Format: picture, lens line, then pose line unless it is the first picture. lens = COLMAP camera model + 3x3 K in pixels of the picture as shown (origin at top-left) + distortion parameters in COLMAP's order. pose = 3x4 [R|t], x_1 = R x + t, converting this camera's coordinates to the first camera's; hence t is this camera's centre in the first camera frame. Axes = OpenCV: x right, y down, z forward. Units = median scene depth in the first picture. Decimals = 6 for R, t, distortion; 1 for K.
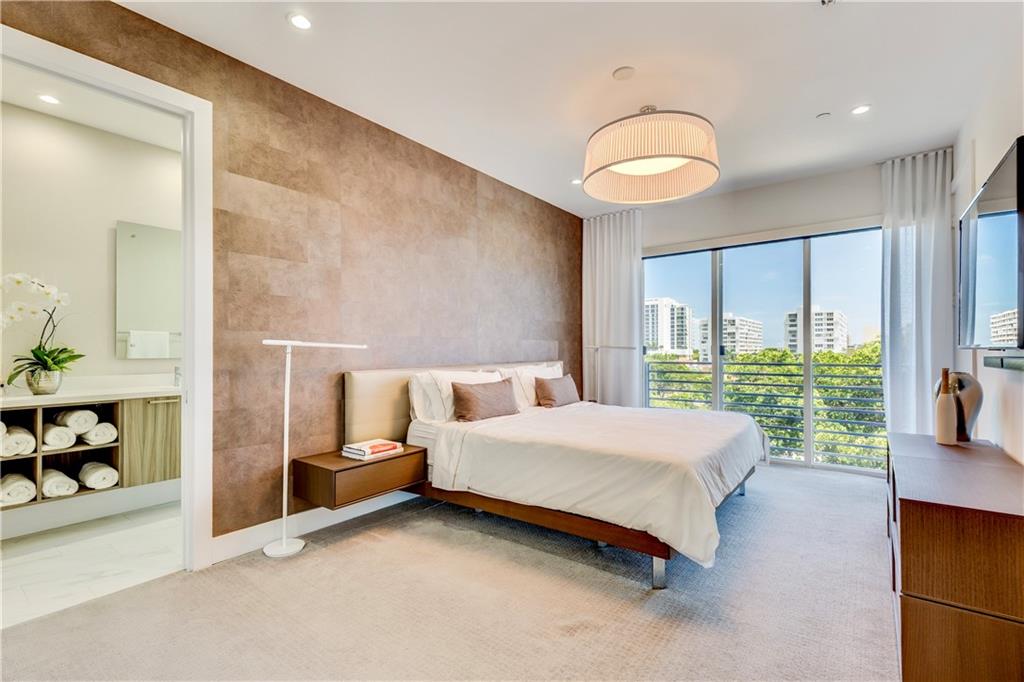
lens RADIAL K [[466.4, 0, 512.3], [0, 466.4, 342.8], [0, 0, 1]] dist [0.010015, -0.002788]
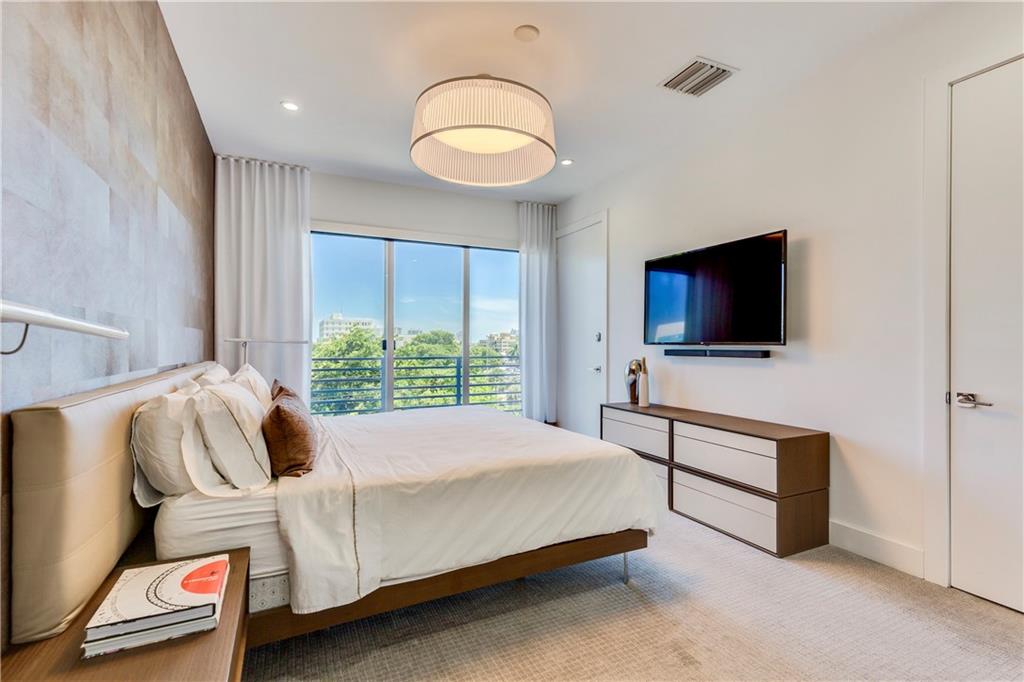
lens RADIAL K [[466.4, 0, 520.3], [0, 466.4, 345.5], [0, 0, 1]] dist [0.010015, -0.002788]
pose [[0.451674, 0.002996, 0.892178, -0.532567], [-0.013778, 0.999899, 0.003617, 0.014014], [-0.892076, -0.013926, 0.451670, 0.585345]]
